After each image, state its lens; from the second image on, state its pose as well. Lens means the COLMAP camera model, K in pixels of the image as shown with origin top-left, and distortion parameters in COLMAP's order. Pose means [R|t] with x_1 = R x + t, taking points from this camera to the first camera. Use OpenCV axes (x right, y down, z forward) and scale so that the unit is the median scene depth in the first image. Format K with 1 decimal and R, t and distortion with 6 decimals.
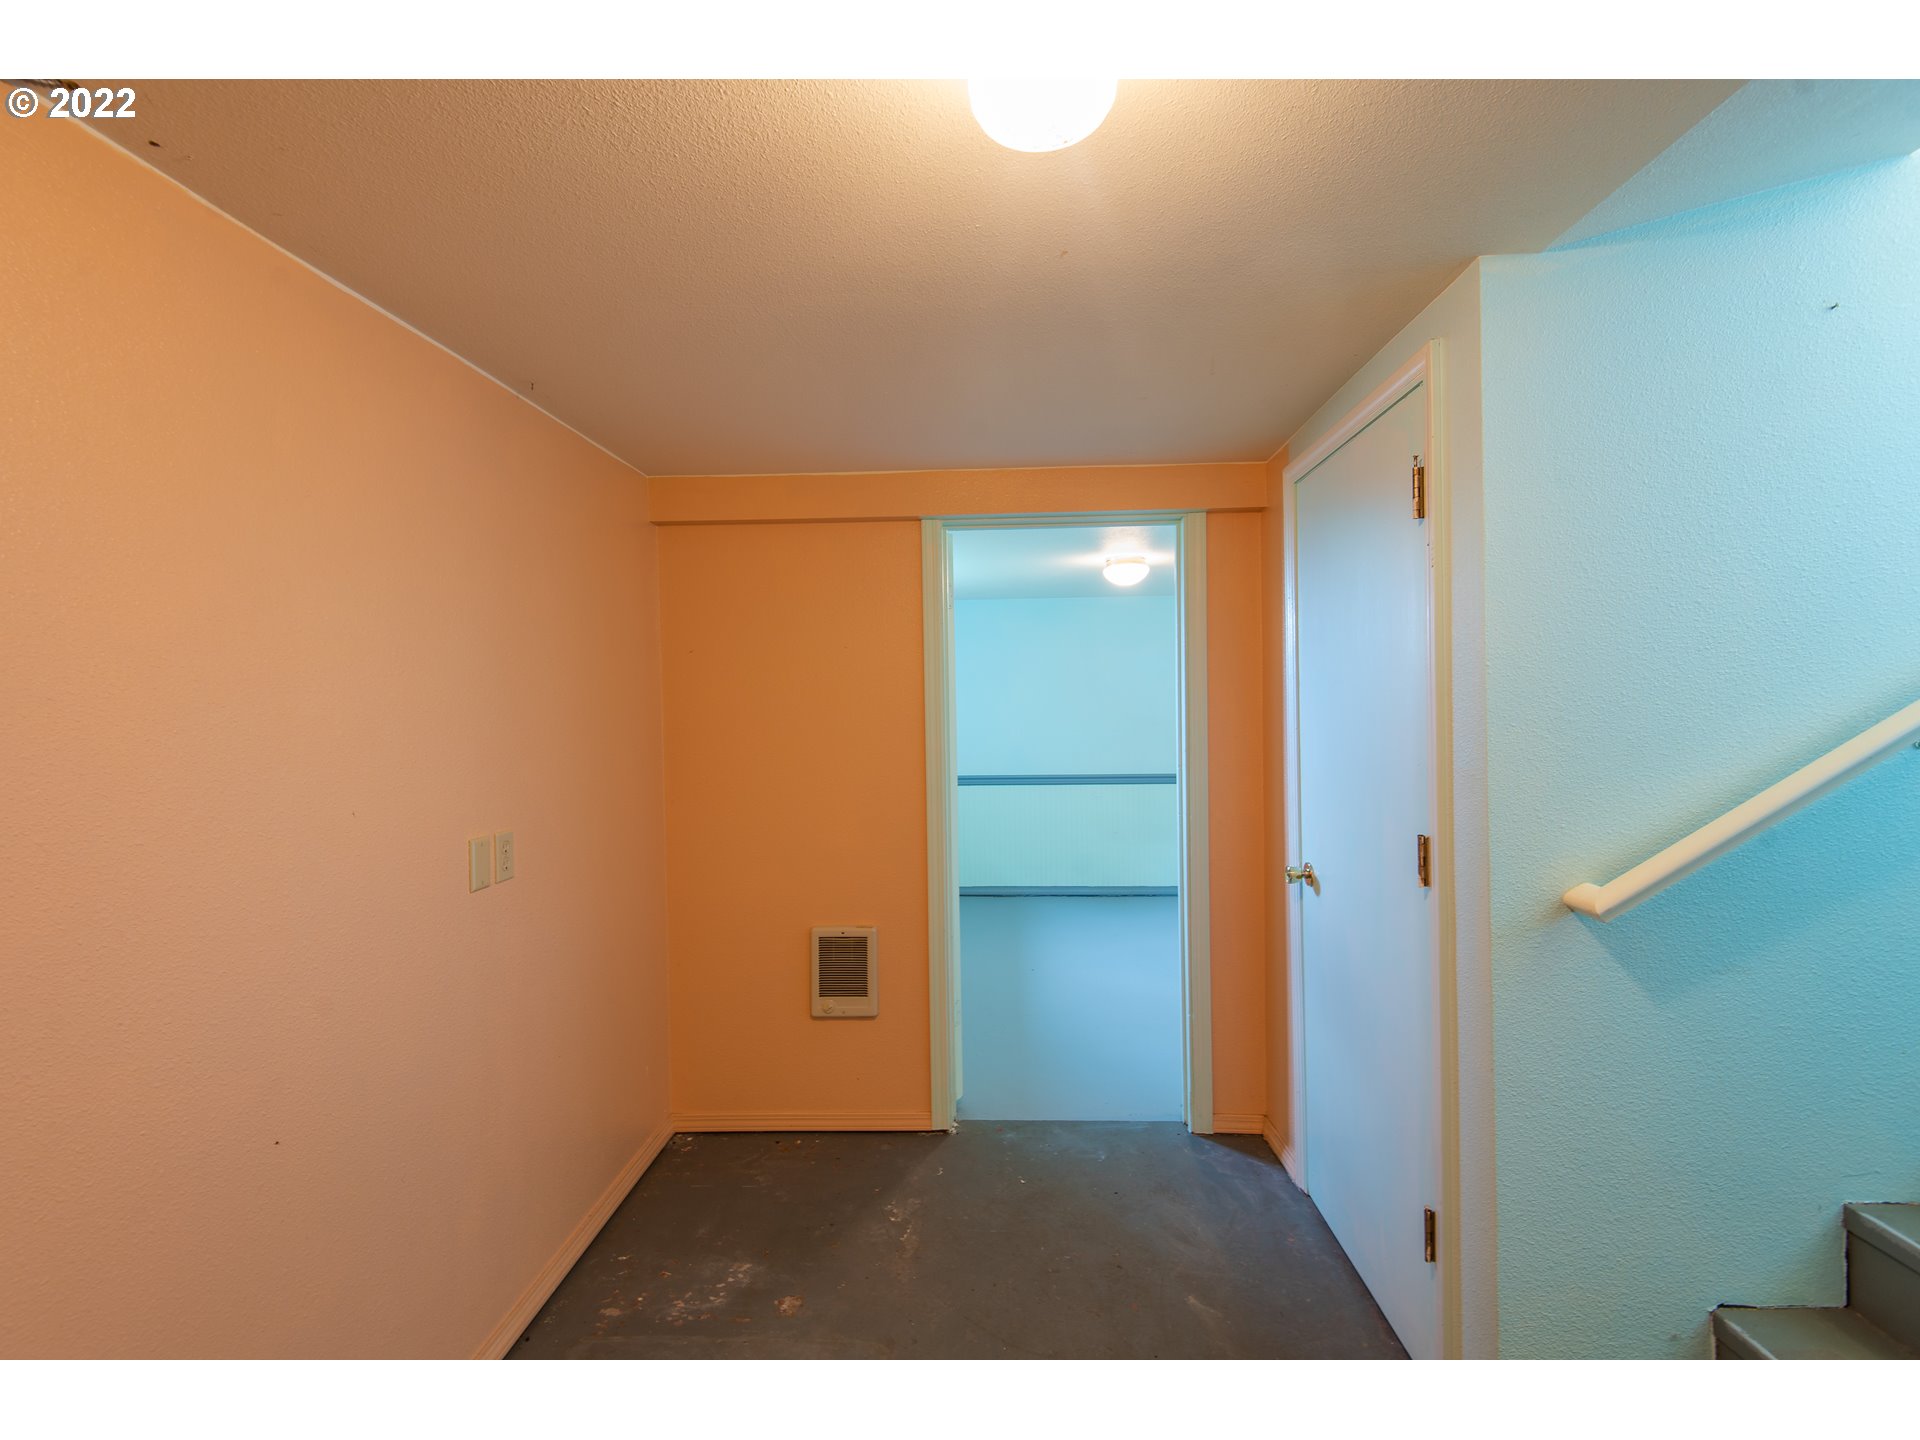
lens RADIAL K [[862.5, 0, 961.0], [0, 862.5, 711.7], [0, 0, 1]] dist [0.003691, -0.007633]
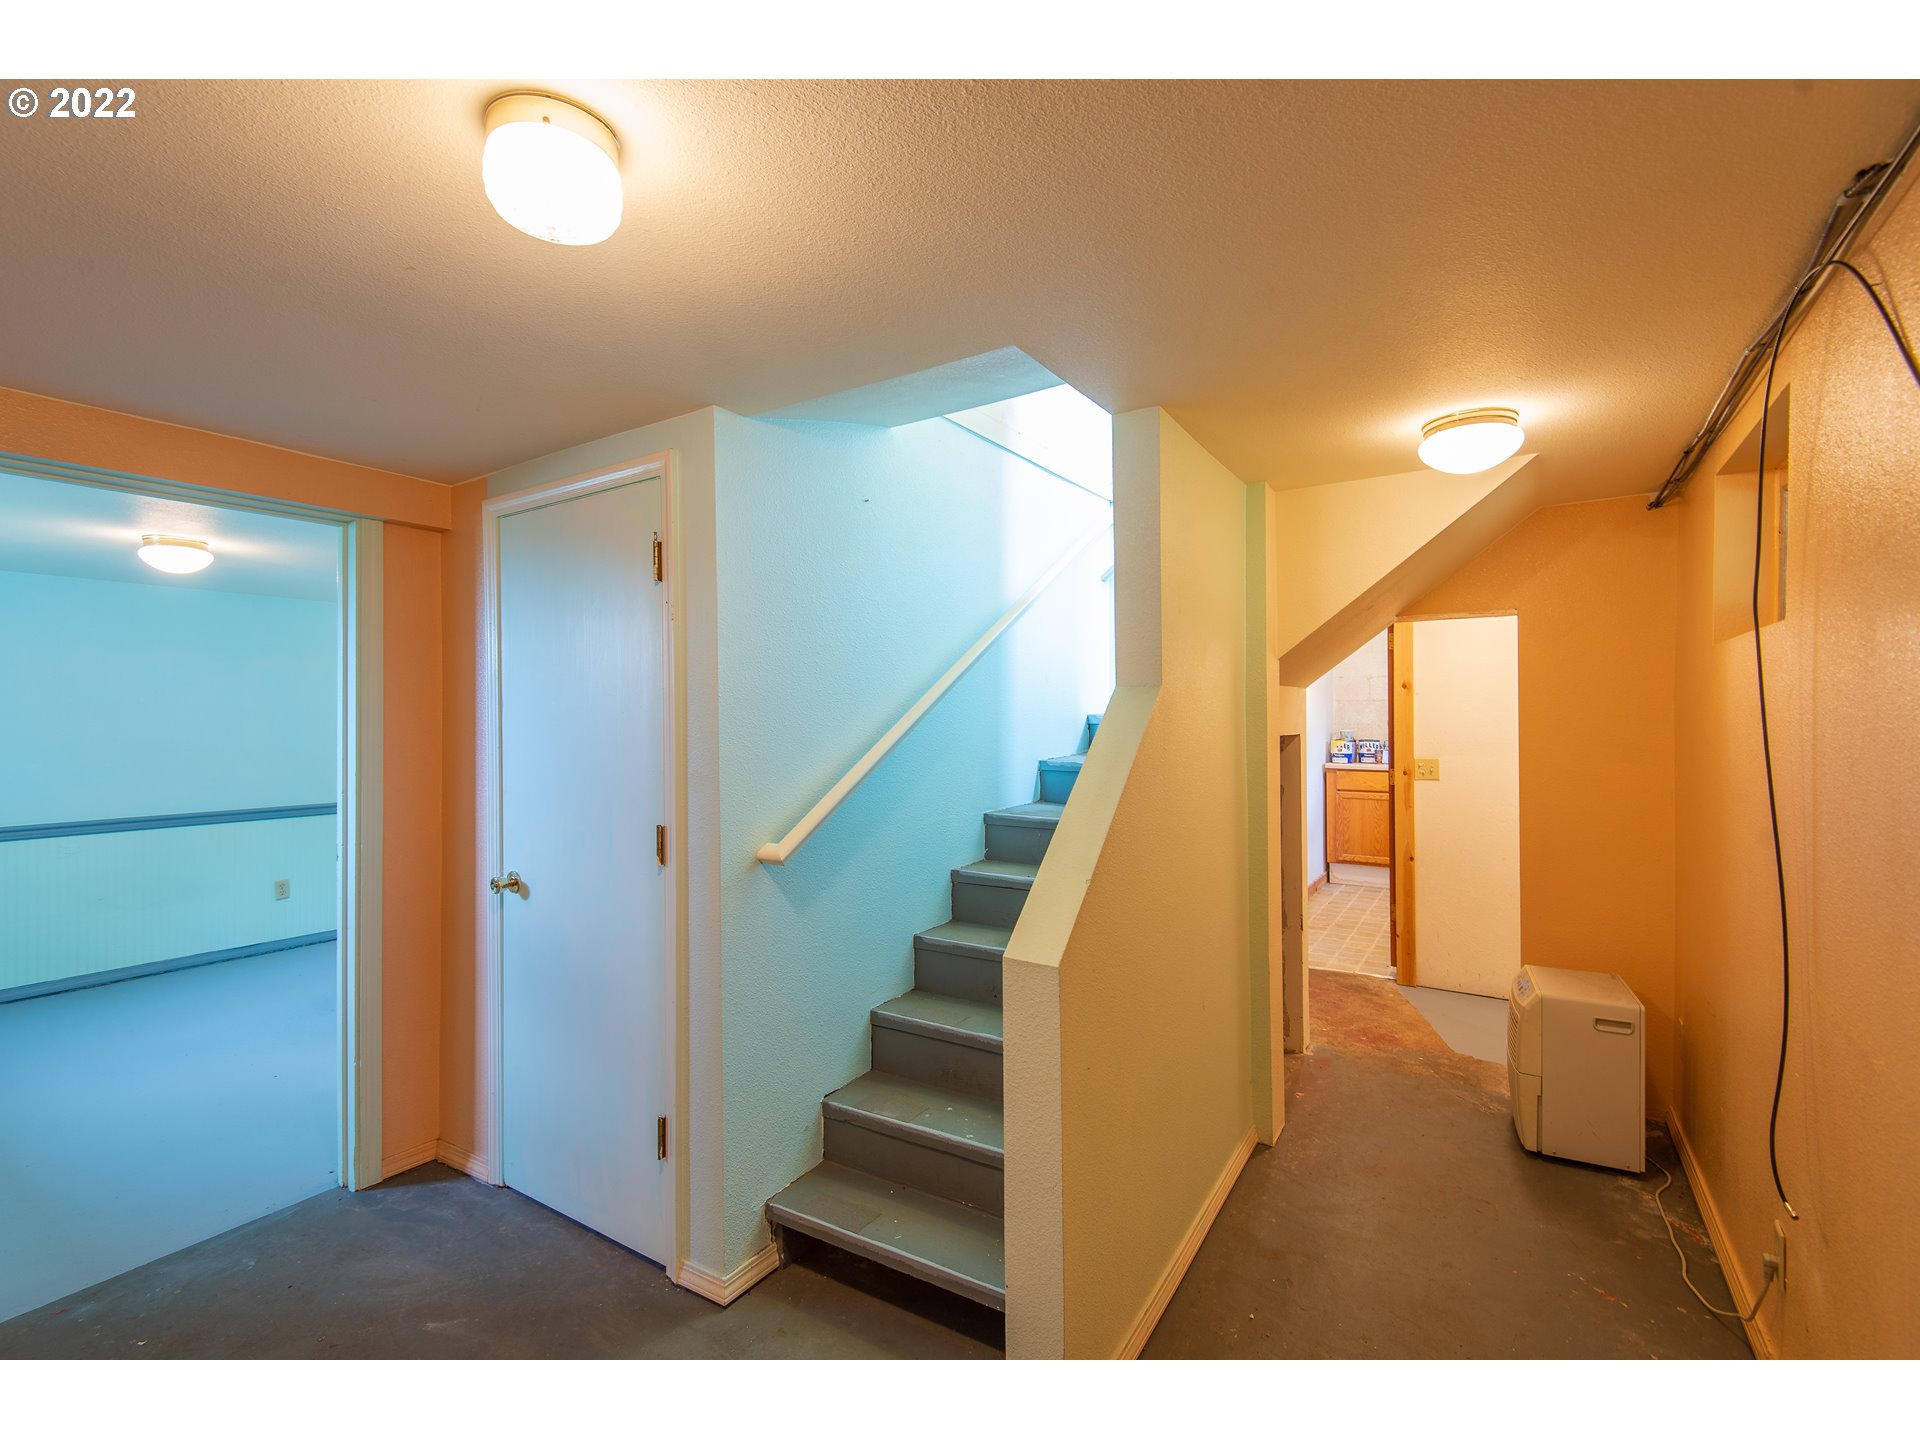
lens RADIAL K [[862.5, 0, 964.4], [0, 862.5, 720.0], [0, 0, 1]] dist [0.003691, -0.007633]
pose [[0.491841, -0.000184, 0.870685, -0.234628], [0.010087, 0.999934, -0.005487, -0.002158], [-0.870627, 0.011481, 0.491811, -0.022244]]
